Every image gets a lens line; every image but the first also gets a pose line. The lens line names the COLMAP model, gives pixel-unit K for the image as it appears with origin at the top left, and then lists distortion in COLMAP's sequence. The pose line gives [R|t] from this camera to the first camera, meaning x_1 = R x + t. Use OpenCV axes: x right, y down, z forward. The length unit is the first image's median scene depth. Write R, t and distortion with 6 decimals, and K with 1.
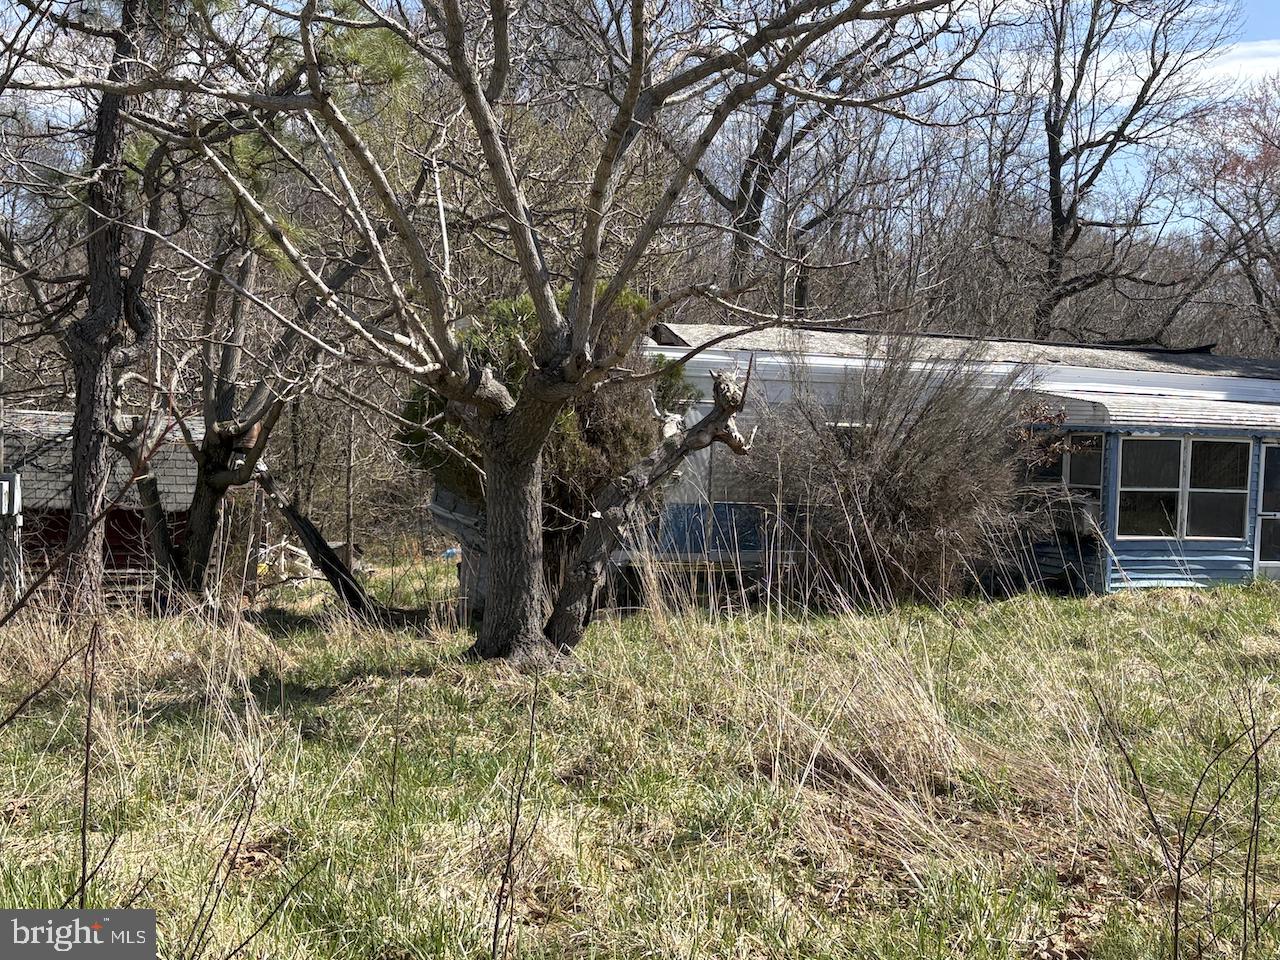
lens RADIAL K [[1799.9, 0, 635.5], [0, 1799.9, 483.6], [0, 0, 1]] dist [0.015005, 0.000000]
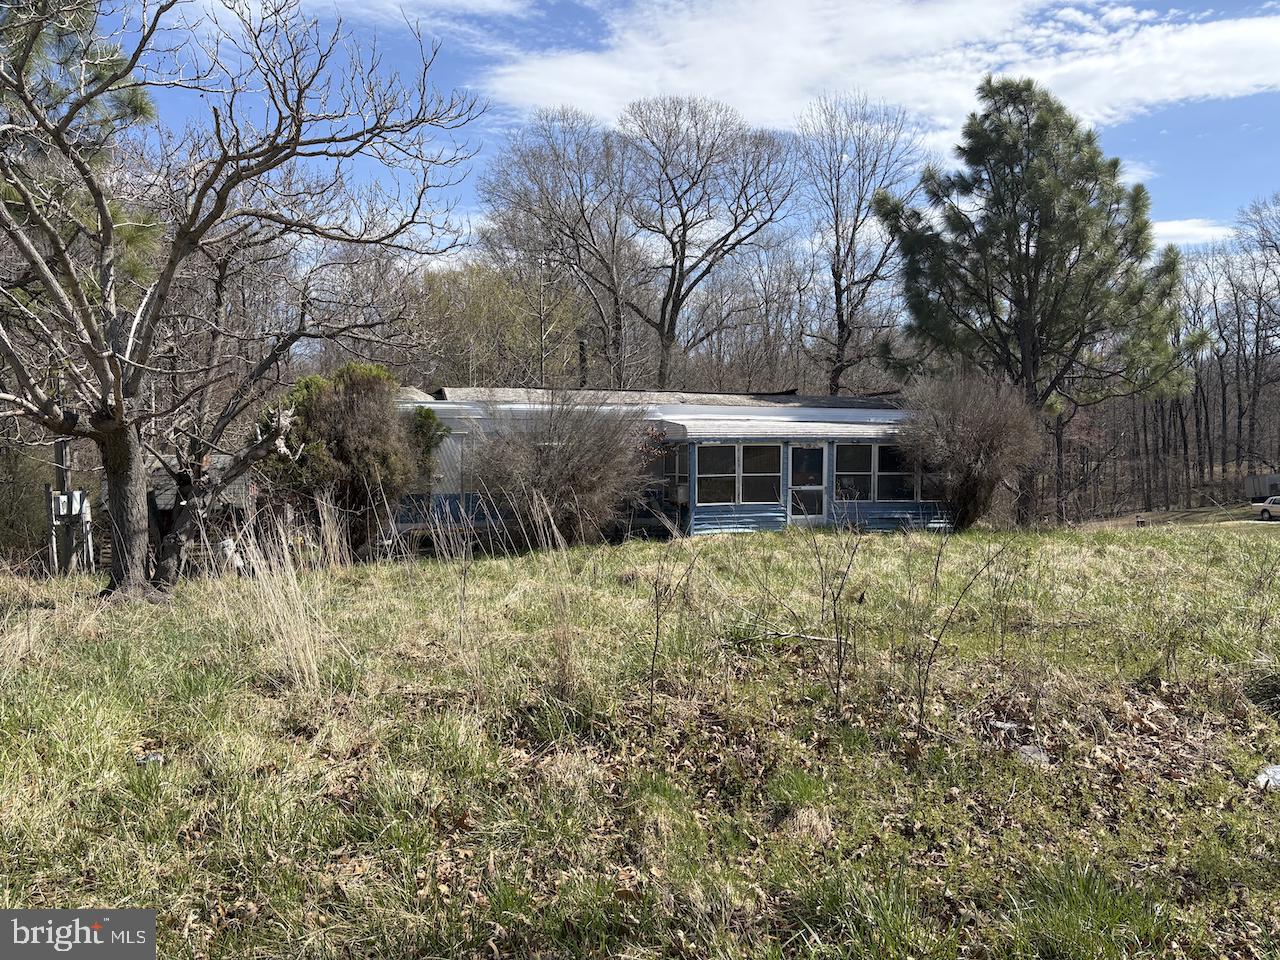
lens RADIAL K [[976.1, 0, 649.4], [0, 976.1, 483.8], [0, 0, 1]] dist [0.075024, -0.006713]
pose [[0.997974, -0.037302, -0.051534, 0.266480], [0.037220, 0.999304, -0.002566, 0.011022], [0.051594, 0.000642, 0.998668, 0.085771]]
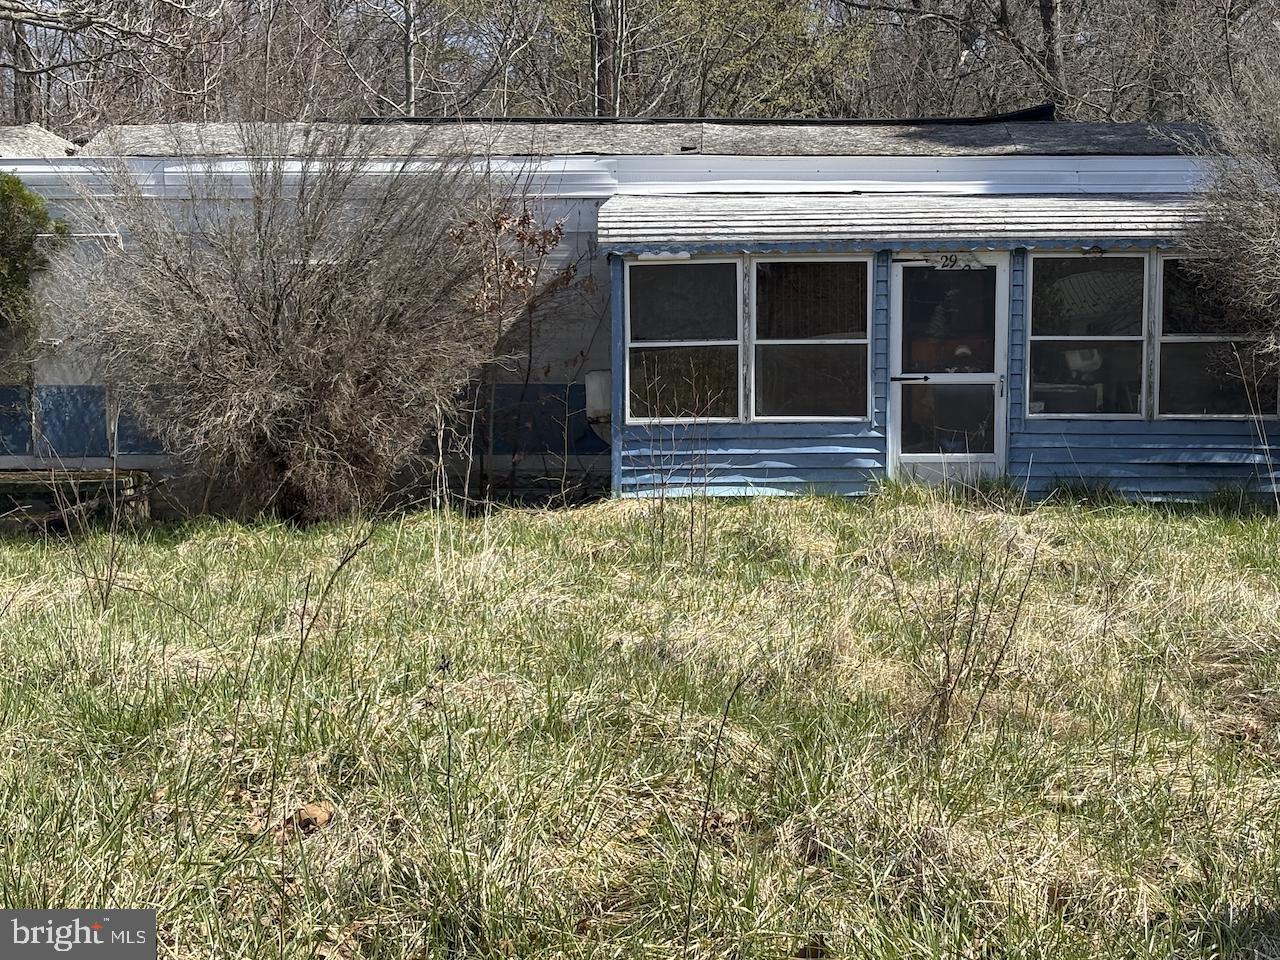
lens RADIAL K [[2290.0, 0, 641.3], [0, 2290.0, 479.5], [0, 0, 1]] dist [0.119320, 0.000000]
pose [[0.935871, -0.013680, -0.352077, 0.547539], [0.029827, 0.998735, 0.040477, 0.017747], [0.351078, -0.048383, 0.935095, 0.239466]]
